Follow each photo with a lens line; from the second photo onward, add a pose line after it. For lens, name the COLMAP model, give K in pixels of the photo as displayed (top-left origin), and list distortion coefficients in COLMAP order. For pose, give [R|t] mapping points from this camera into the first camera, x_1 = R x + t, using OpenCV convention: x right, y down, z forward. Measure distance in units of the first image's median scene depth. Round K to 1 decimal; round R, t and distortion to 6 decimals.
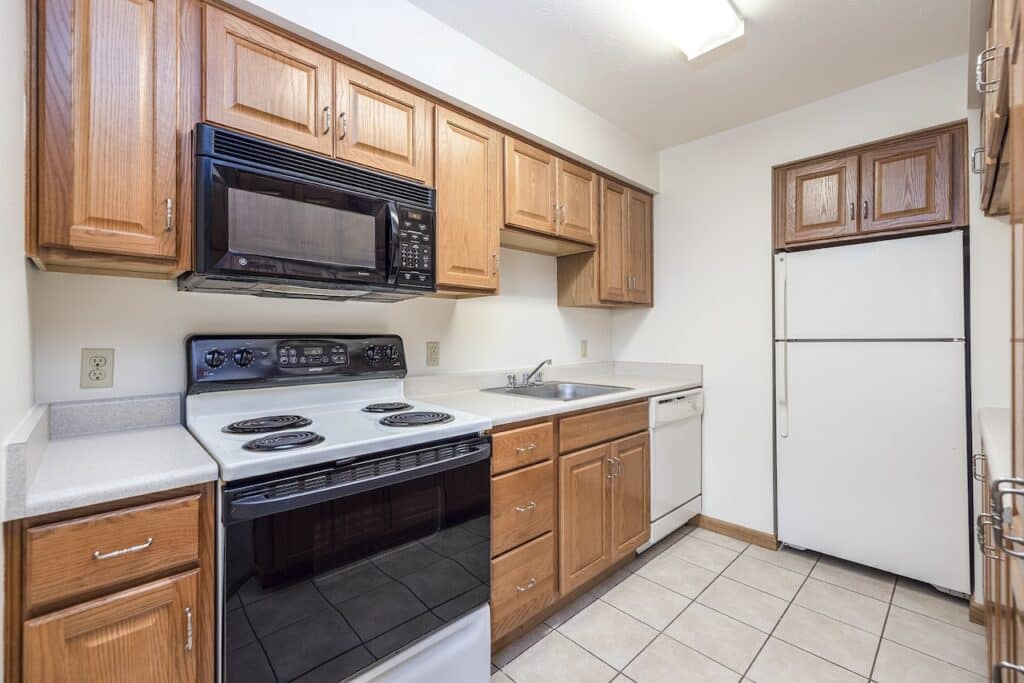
lens RADIAL K [[431.9, 0, 503.1], [0, 431.9, 334.2], [0, 0, 1]] dist [0.010635, 0.000013]
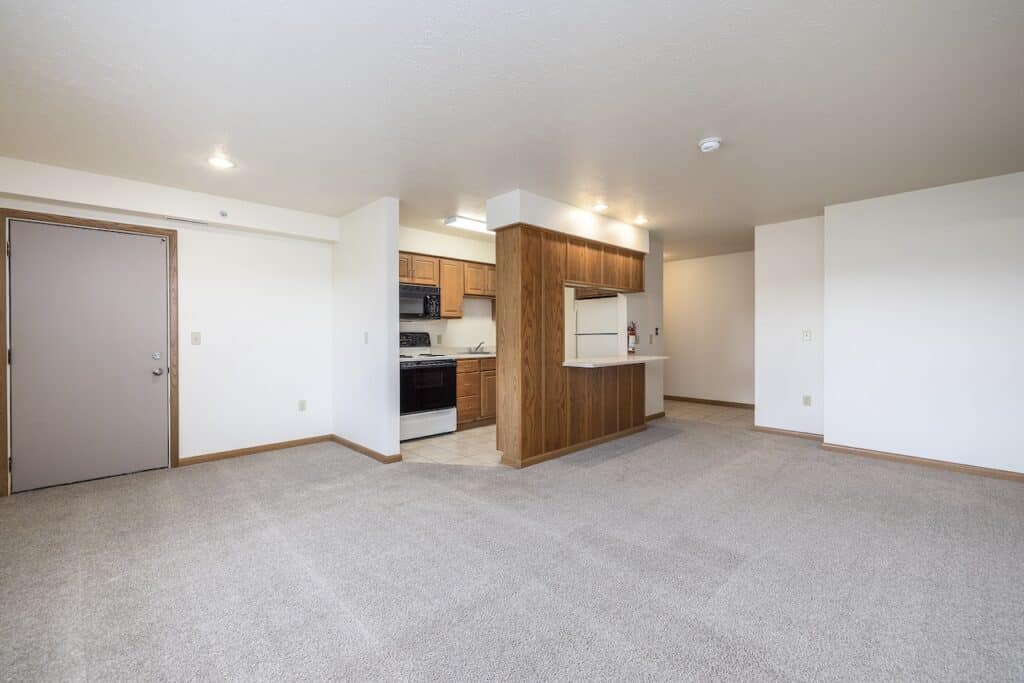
lens RADIAL K [[431.9, 0, 503.1], [0, 431.9, 334.2], [0, 0, 1]] dist [0.010635, 0.000013]
pose [[0.999992, -0.001732, 0.003475, 0.284287], [0.001716, 0.999989, 0.004452, 0.000000], [-0.003483, -0.004446, 0.999984, -2.106130]]
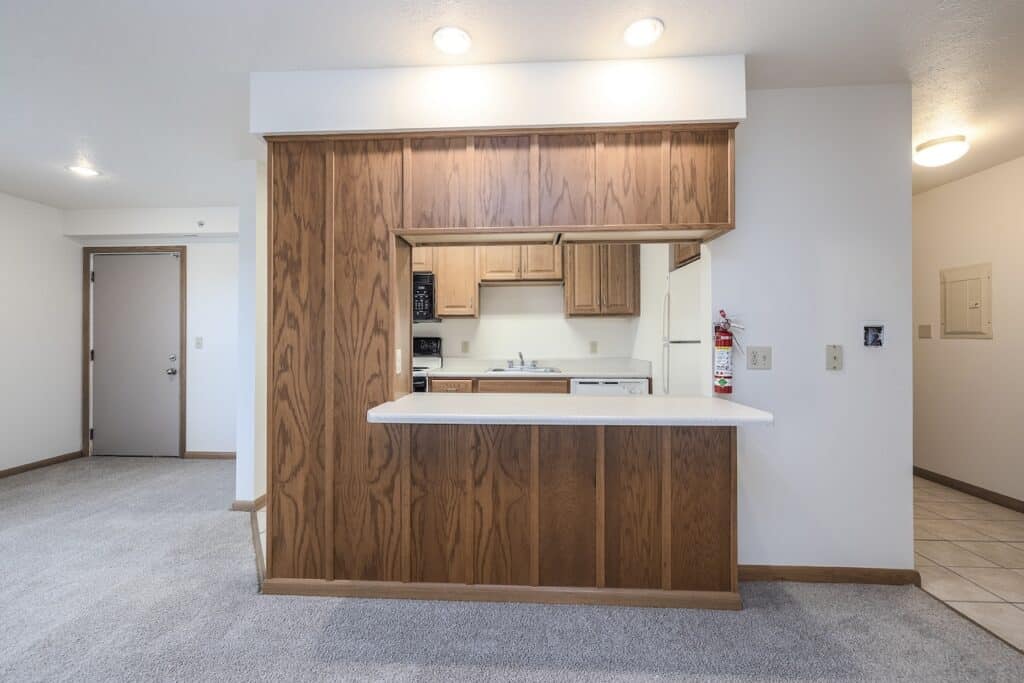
lens RADIAL K [[431.9, 0, 503.1], [0, 431.9, 334.2], [0, 0, 1]] dist [0.010635, 0.000013]
pose [[0.693398, -0.003909, -0.720544, 1.660594], [0.001314, 0.999990, -0.004160, -0.006456], [0.720553, 0.001938, 0.693397, -0.298202]]
